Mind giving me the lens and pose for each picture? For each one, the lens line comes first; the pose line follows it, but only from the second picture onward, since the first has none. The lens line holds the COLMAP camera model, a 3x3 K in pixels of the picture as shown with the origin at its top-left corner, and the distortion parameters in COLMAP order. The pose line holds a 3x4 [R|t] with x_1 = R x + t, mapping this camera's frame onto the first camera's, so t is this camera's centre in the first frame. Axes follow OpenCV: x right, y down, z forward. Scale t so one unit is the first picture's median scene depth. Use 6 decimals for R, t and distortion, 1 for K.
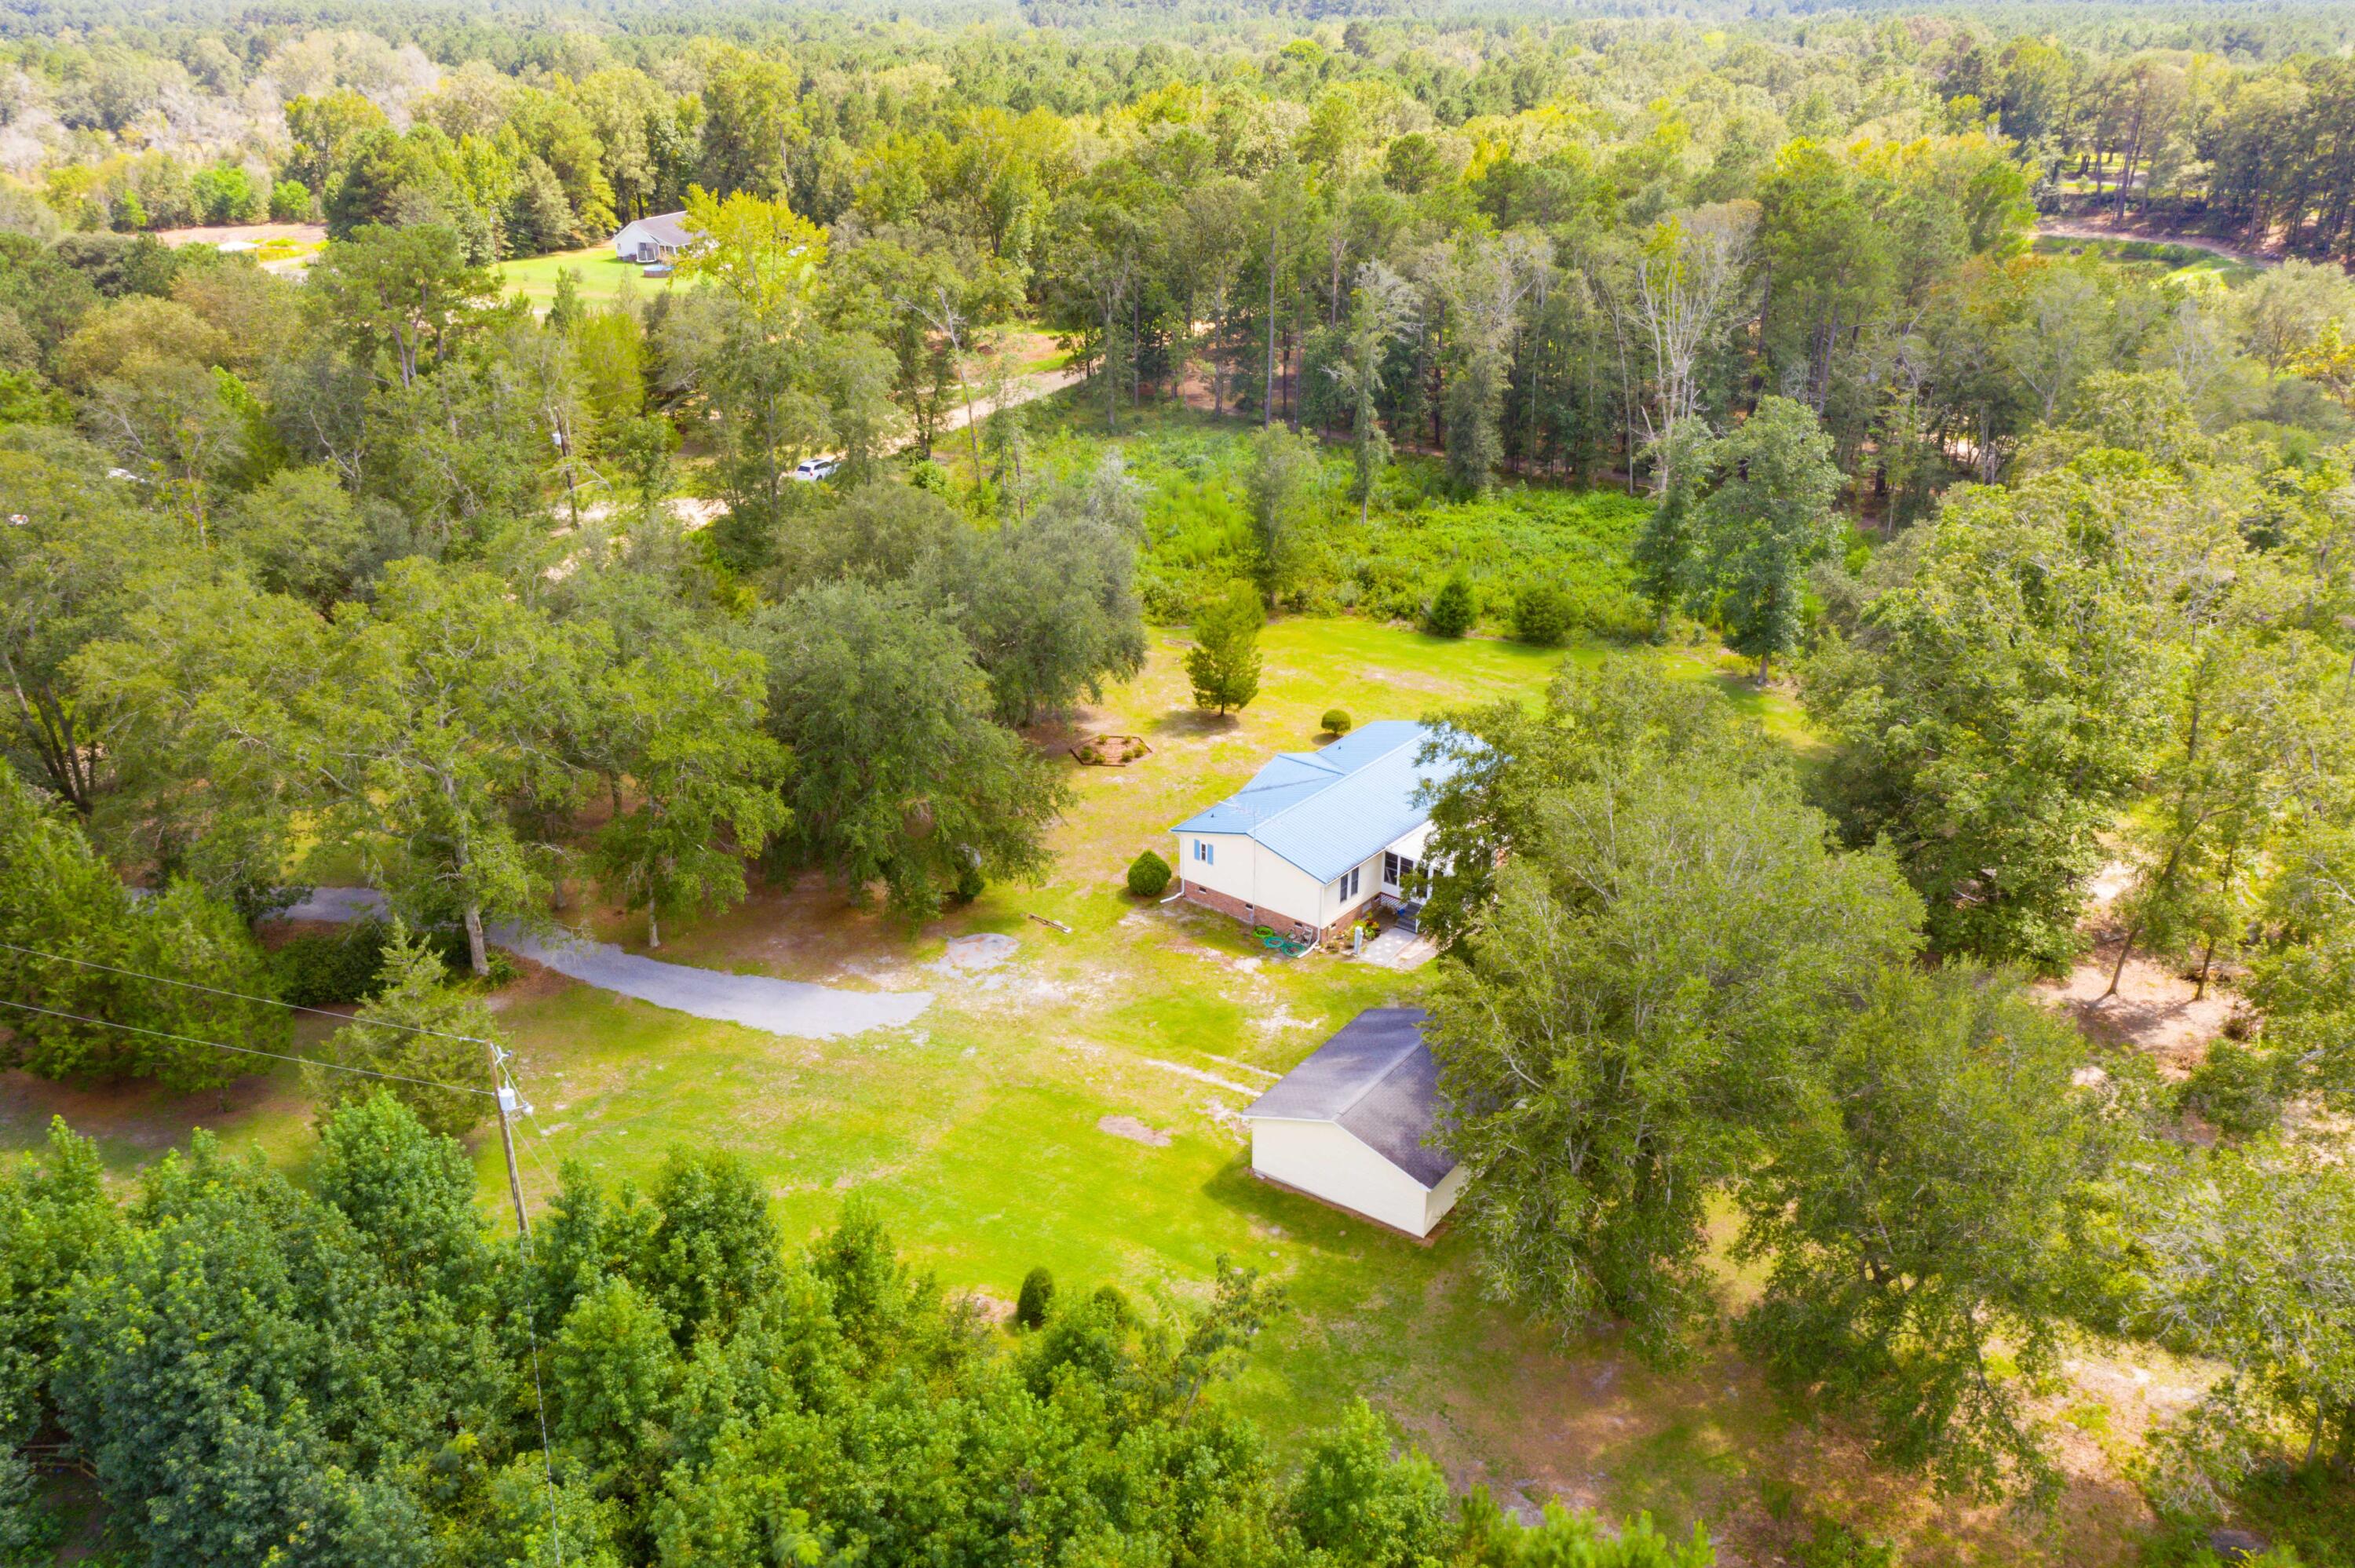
lens RADIAL K [[1871.9, 0, 1170.0], [0, 1871.9, 781.6], [0, 0, 1]] dist [-0.000016, 0.006560]
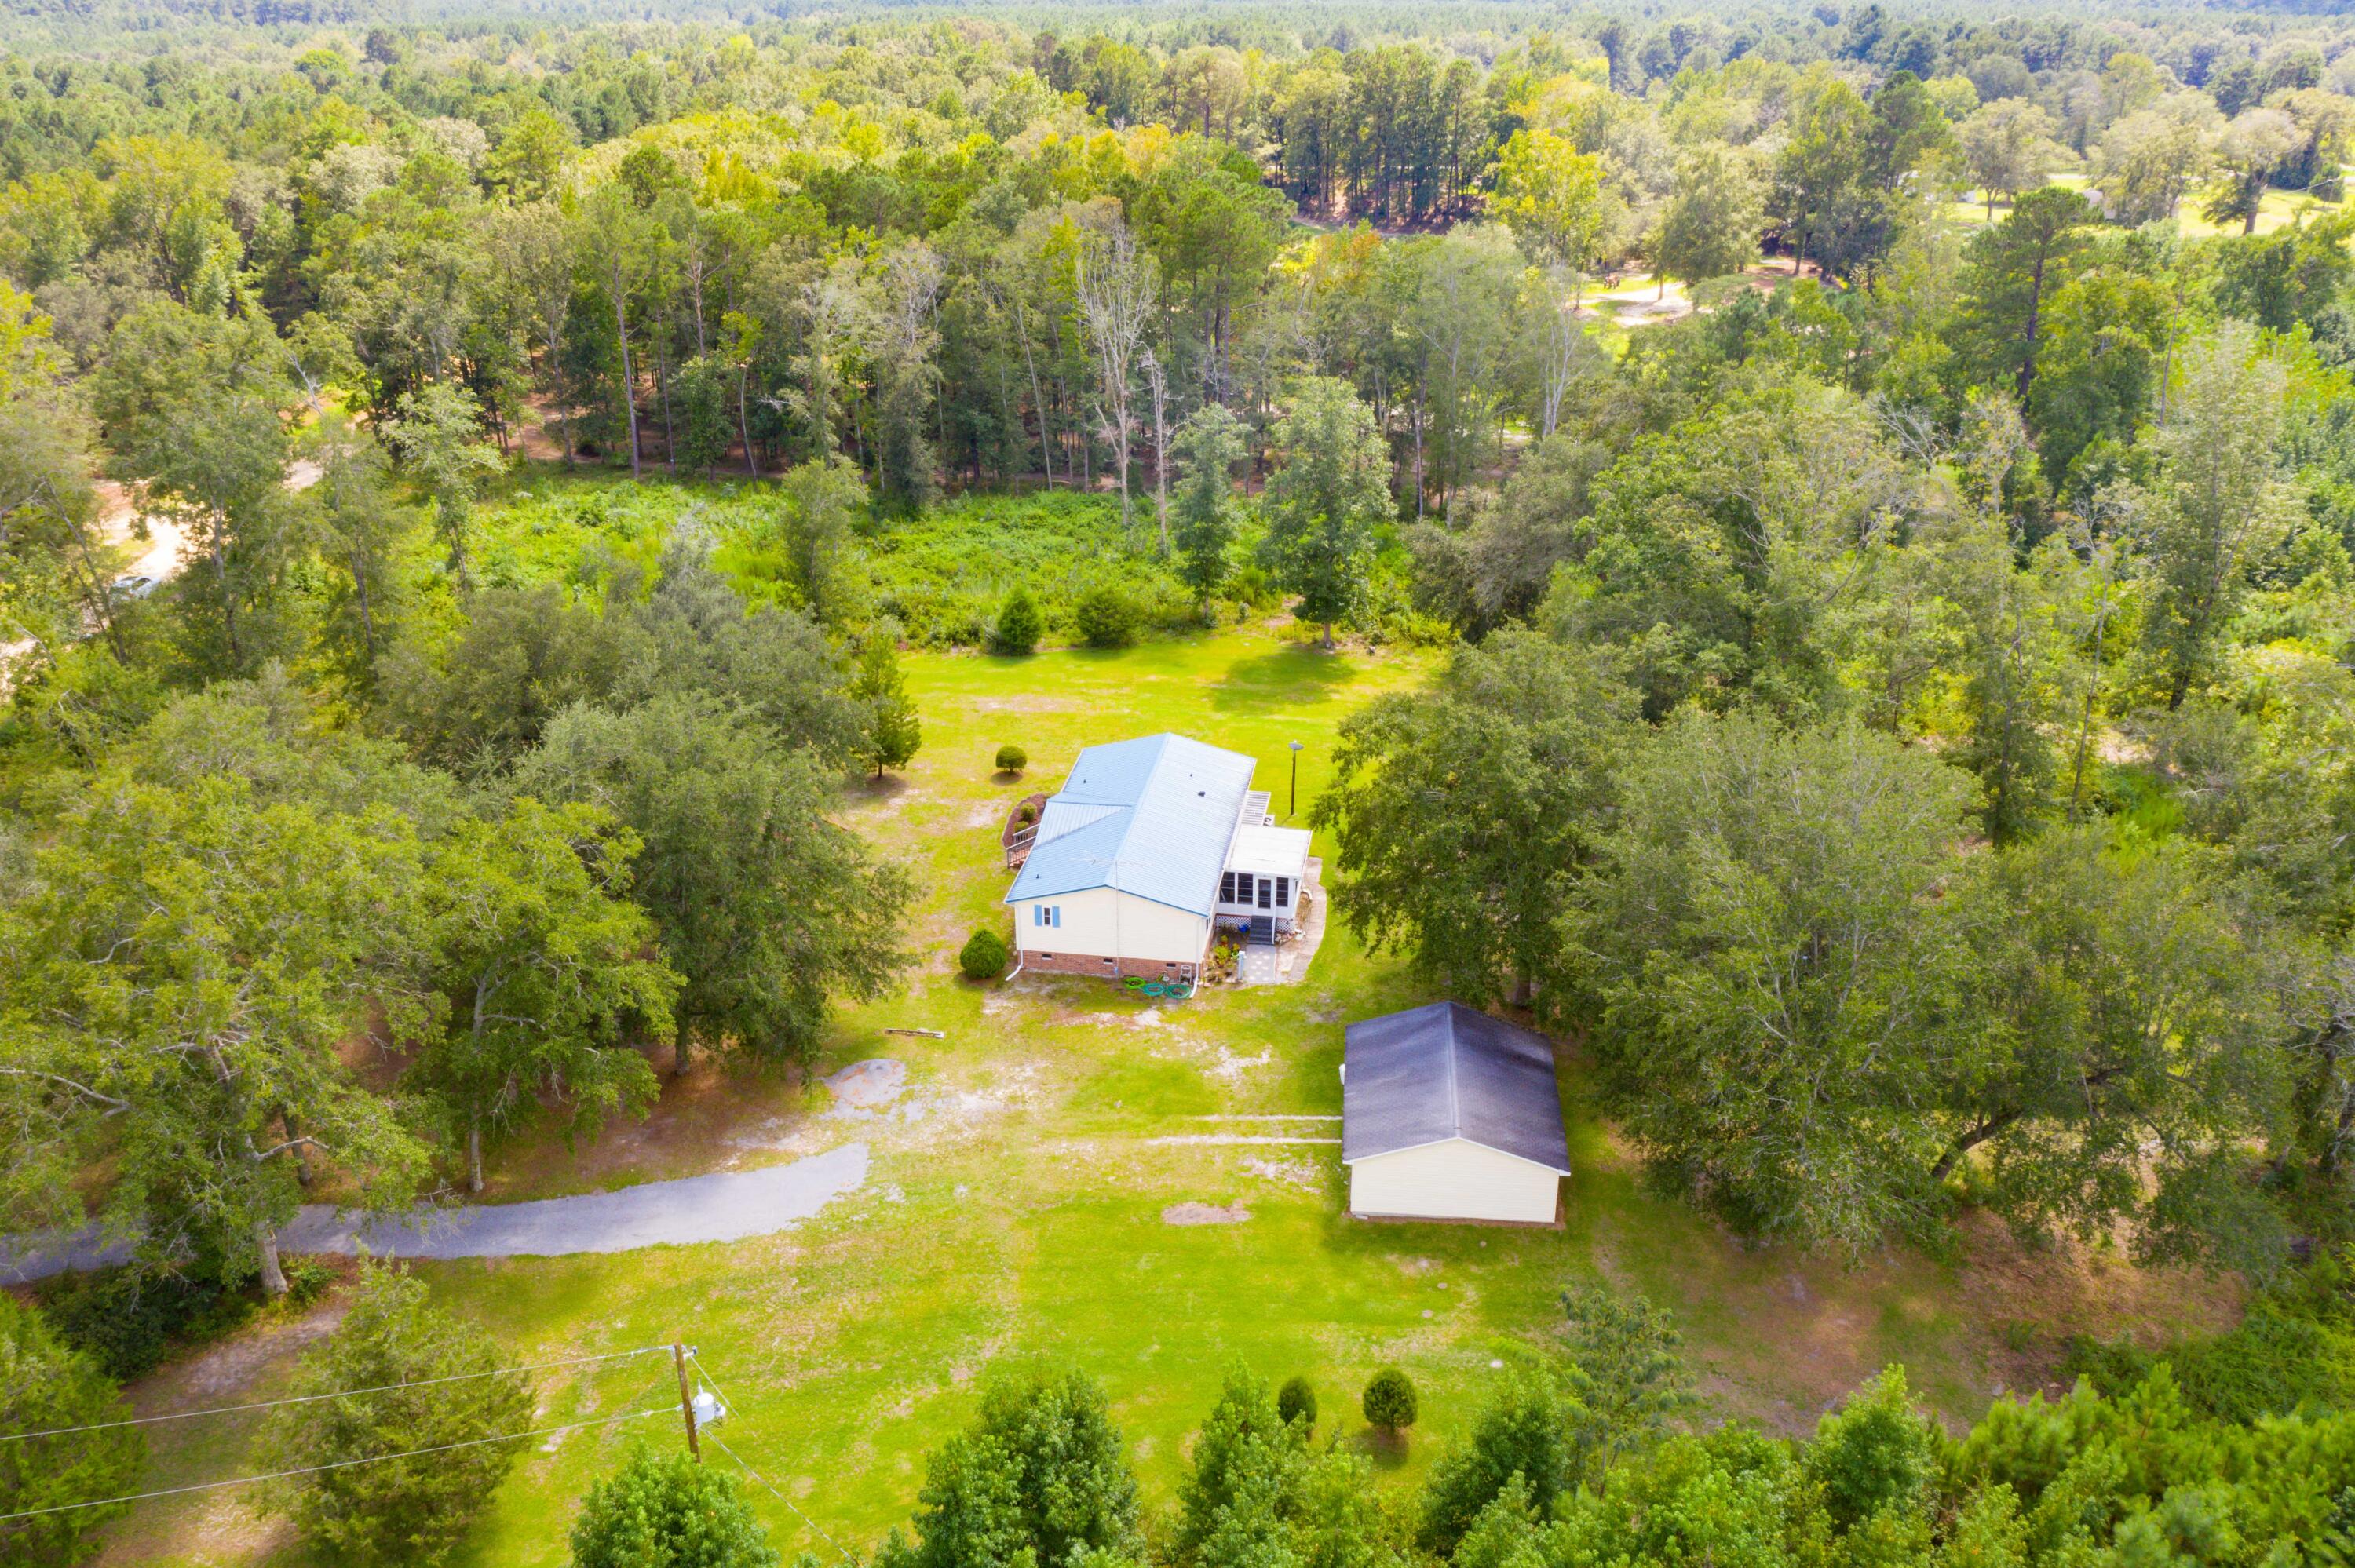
lens RADIAL K [[1871.9, 0, 1181.0], [0, 1871.9, 779.2], [0, 0, 1]] dist [-0.000016, 0.006560]
pose [[0.860950, -0.199684, 0.467858, -0.254713], [0.200781, 0.978453, 0.048133, -0.044595], [-0.467389, 0.052497, 0.882492, 0.100668]]
